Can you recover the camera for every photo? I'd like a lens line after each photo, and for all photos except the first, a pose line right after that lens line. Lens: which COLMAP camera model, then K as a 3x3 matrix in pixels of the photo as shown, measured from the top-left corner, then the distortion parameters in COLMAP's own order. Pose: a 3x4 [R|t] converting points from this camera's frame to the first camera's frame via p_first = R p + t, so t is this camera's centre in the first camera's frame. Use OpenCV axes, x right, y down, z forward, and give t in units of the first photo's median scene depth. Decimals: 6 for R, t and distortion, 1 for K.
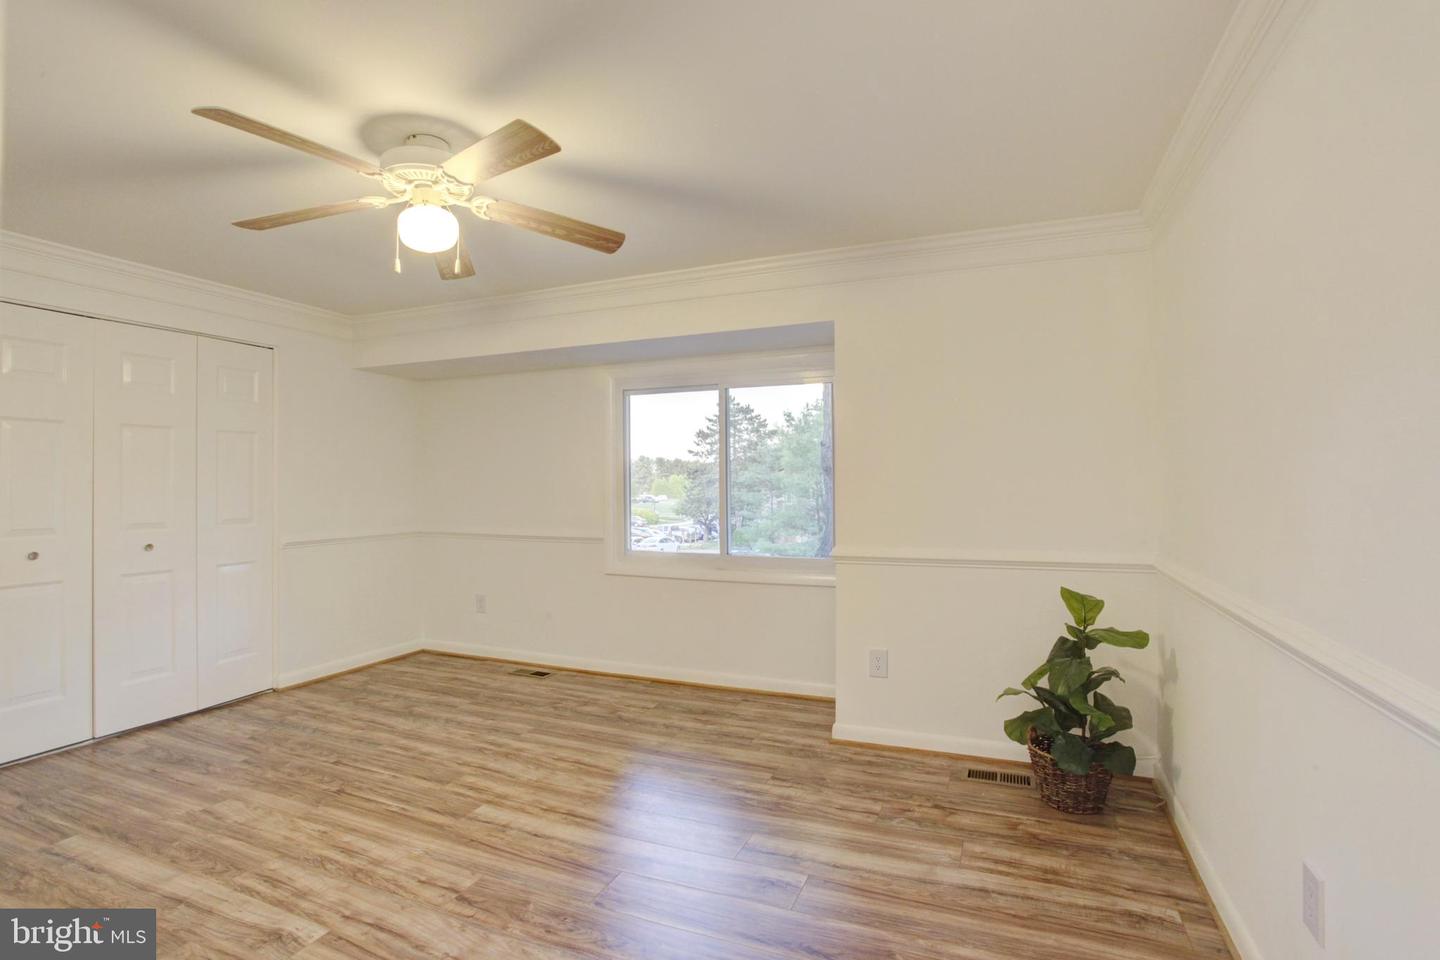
lens RADIAL K [[702.4, 0, 717.2], [0, 702.4, 473.4], [0, 0, 1]] dist [-0.061859, 0.022980]
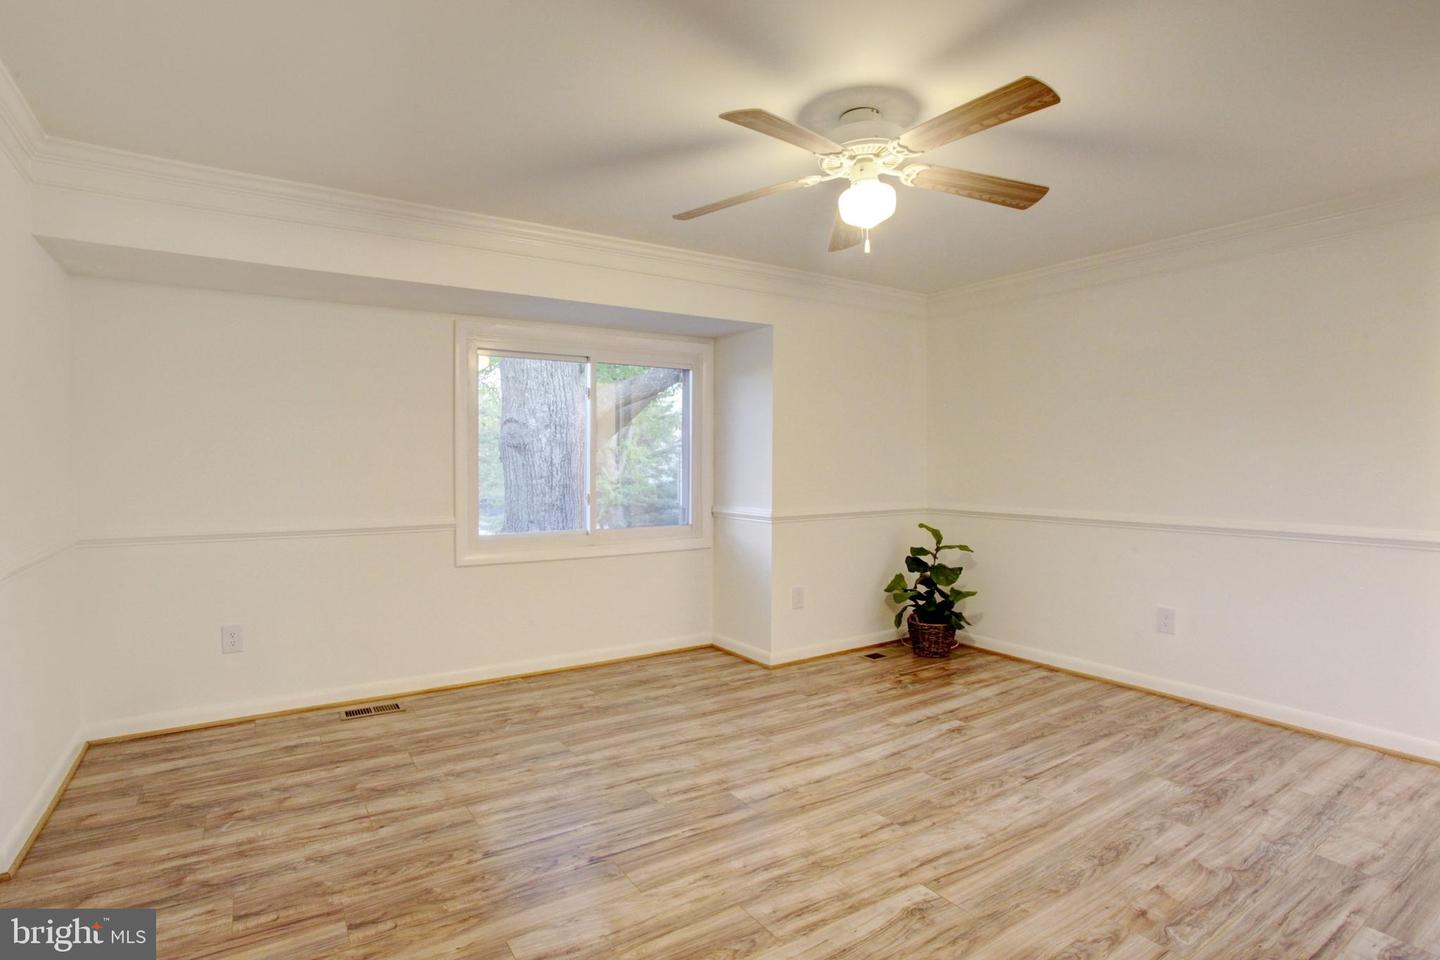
lens RADIAL K [[702.4, 0, 717.2], [0, 702.4, 473.4], [0, 0, 1]] dist [-0.061859, 0.022980]
pose [[0.559412, -0.008434, 0.828847, -0.996141], [-0.017045, 0.999620, 0.021677, 0.012697], [-0.828715, -0.026254, 0.559055, 0.419789]]
